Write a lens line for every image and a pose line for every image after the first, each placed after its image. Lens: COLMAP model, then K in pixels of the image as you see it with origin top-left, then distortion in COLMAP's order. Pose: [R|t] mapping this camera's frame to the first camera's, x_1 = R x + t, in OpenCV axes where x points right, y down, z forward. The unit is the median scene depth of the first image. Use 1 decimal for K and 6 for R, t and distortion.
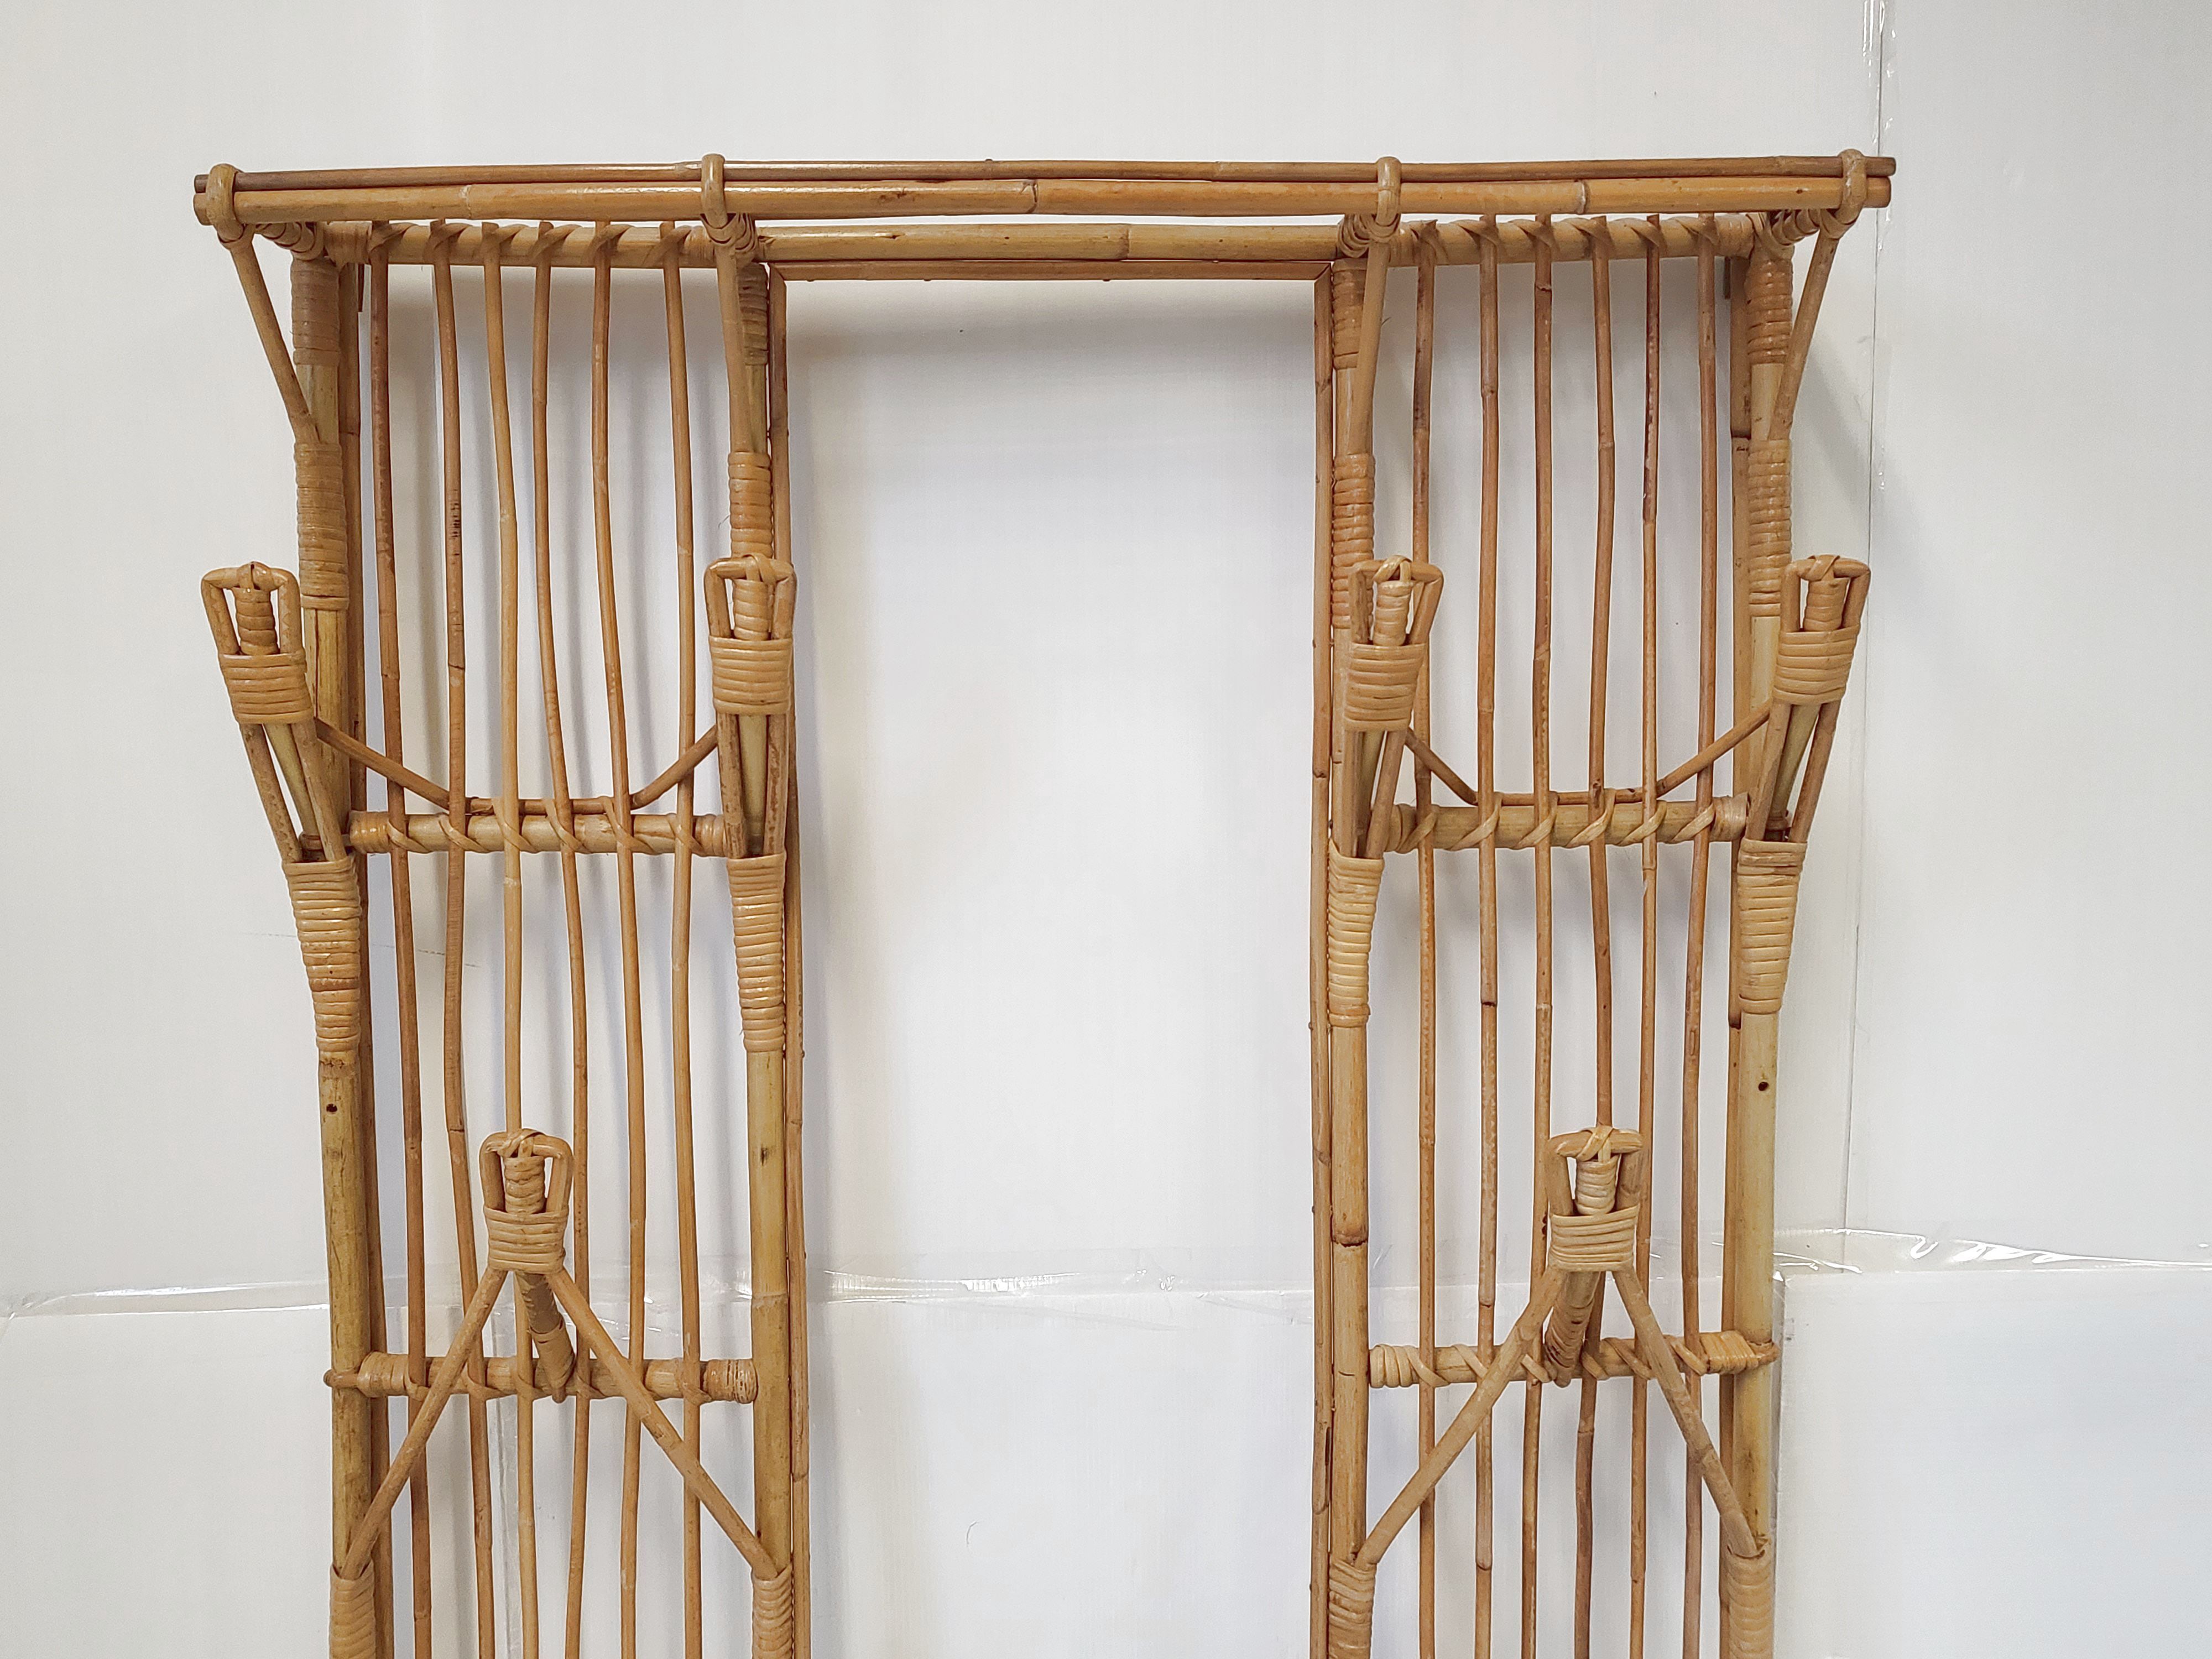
lens RADIAL K [[1973.9, 0, 1083.2], [0, 1973.9, 812.8], [0, 0, 1]] dist [-0.019260, 0.064603]
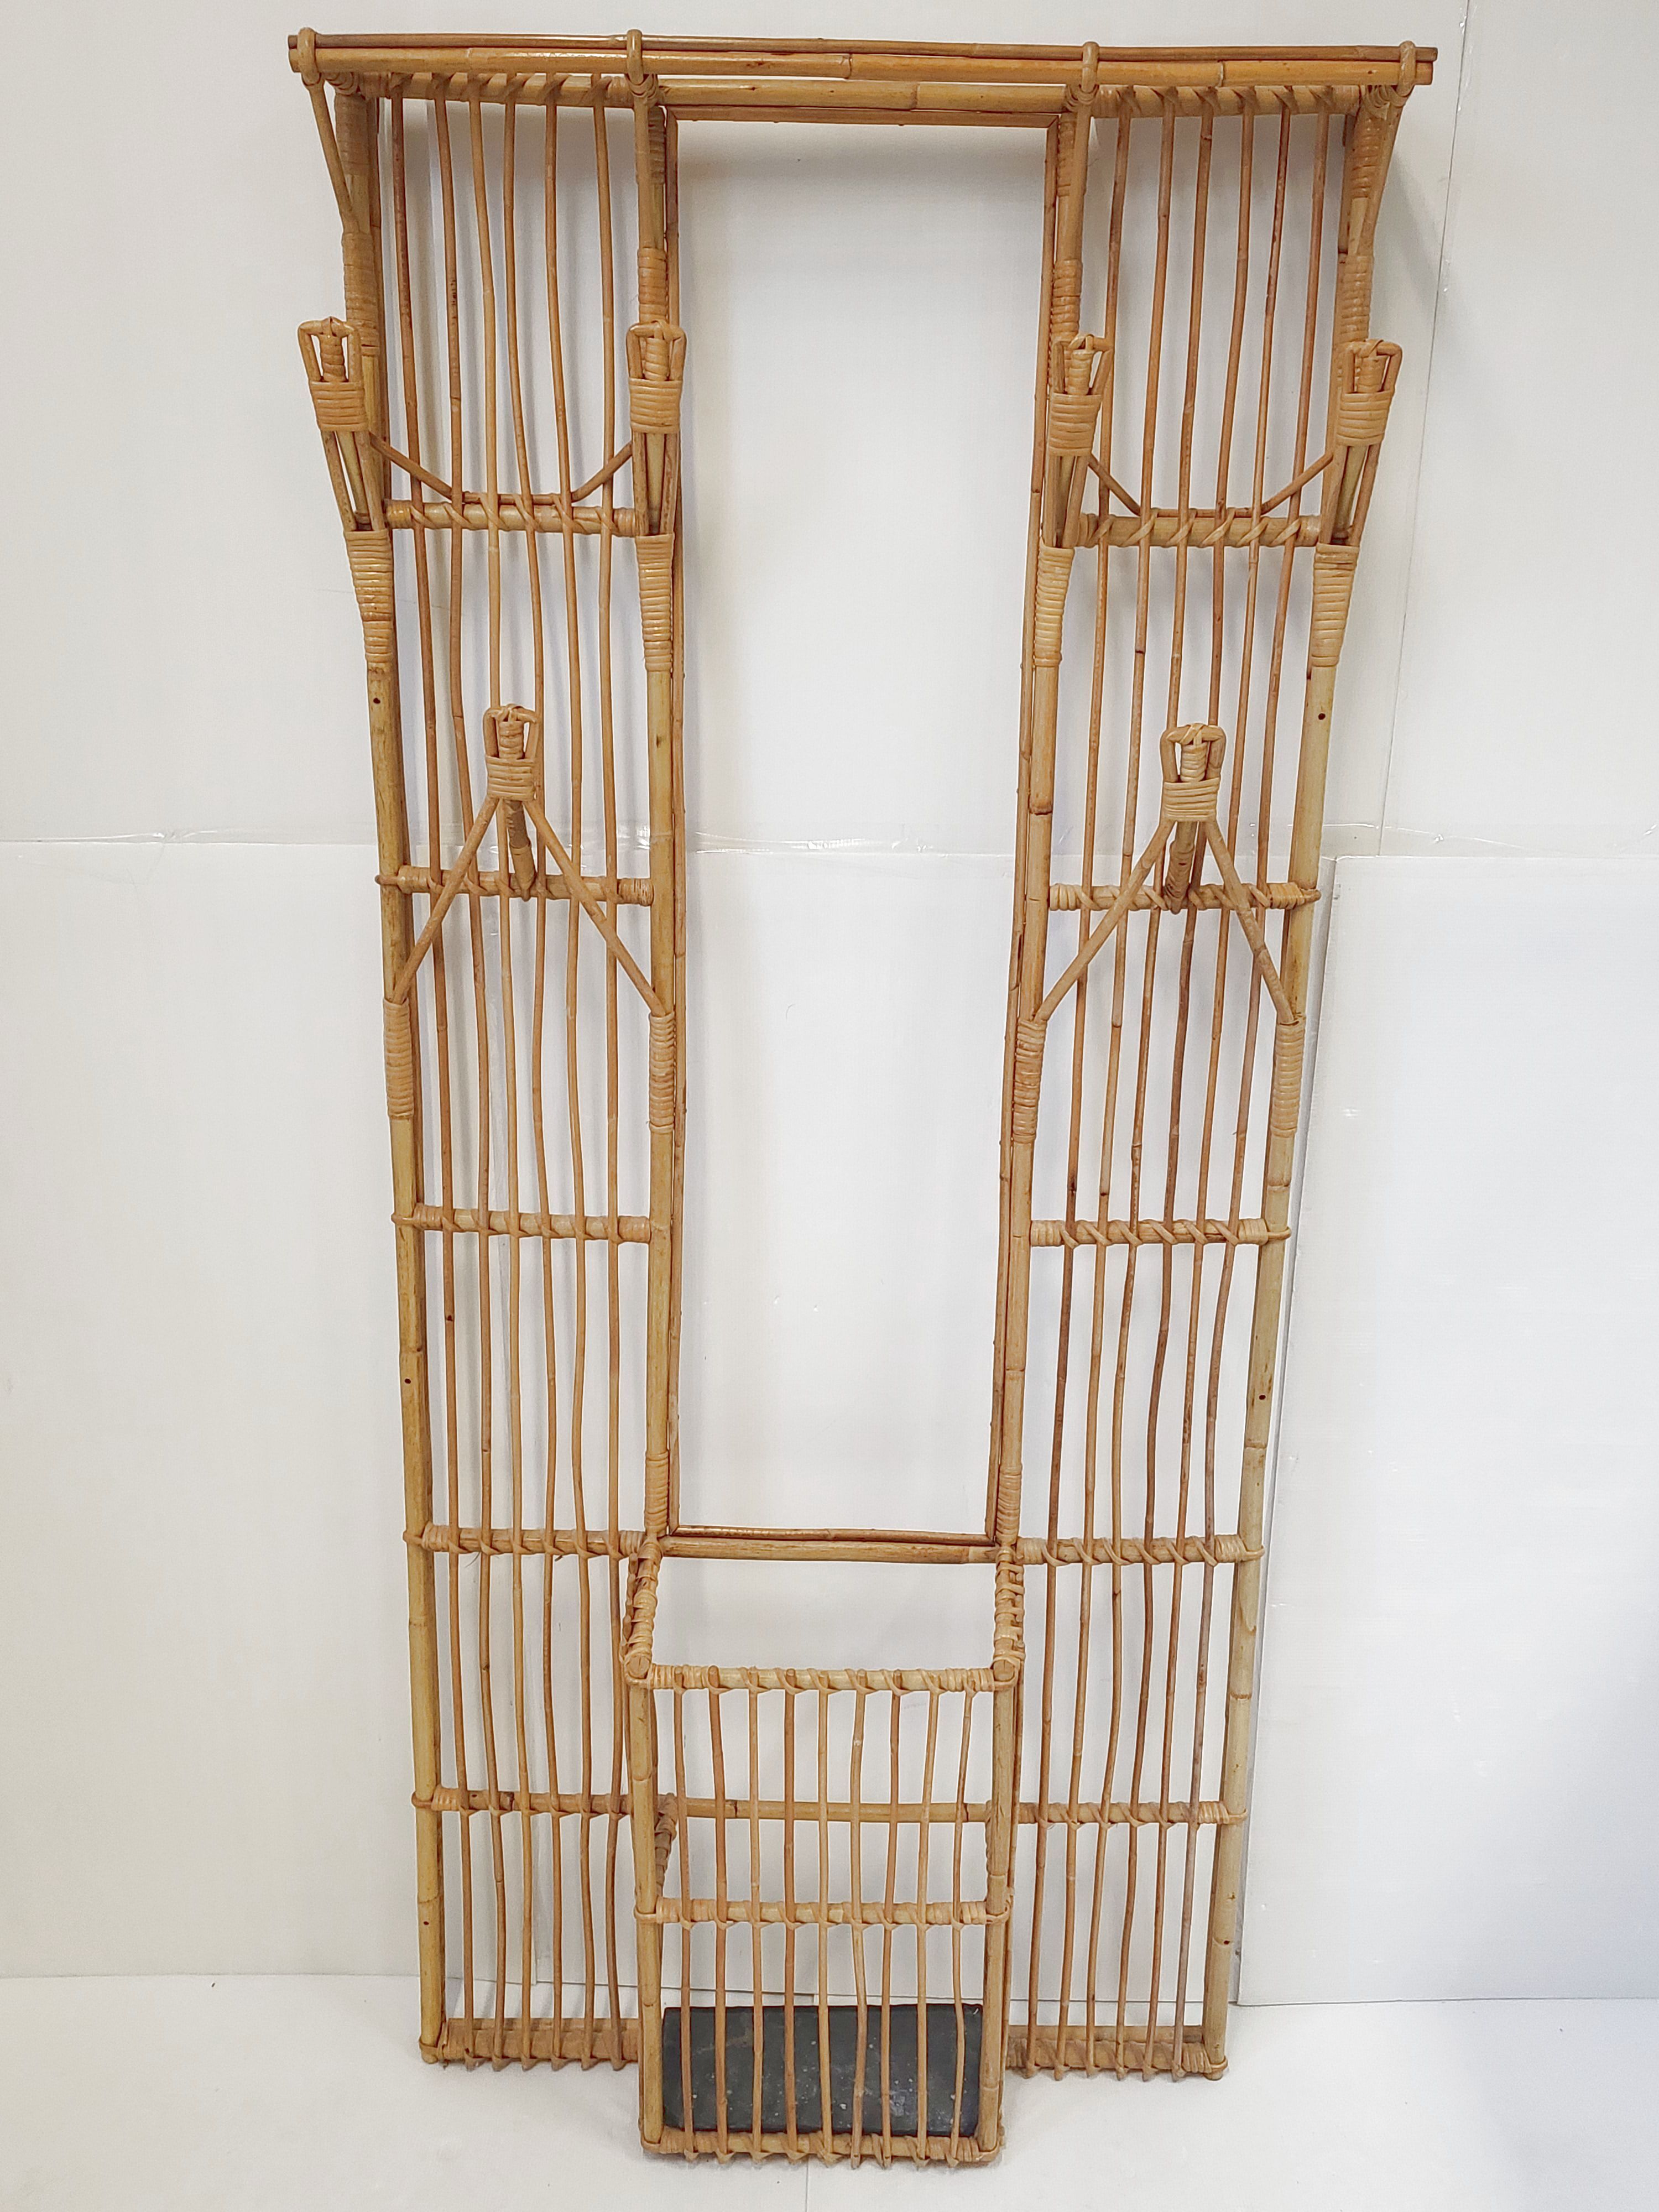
lens RADIAL K [[1973.9, 0, 856.1], [0, 1973.9, 1112.9], [0, 0, 1]] dist [-0.019260, 0.064603]
pose [[0.999200, 0.033813, -0.021362, 0.033653], [-0.028230, 0.974590, 0.222211, 0.111068], [0.028333, -0.221430, 0.974765, -0.551866]]
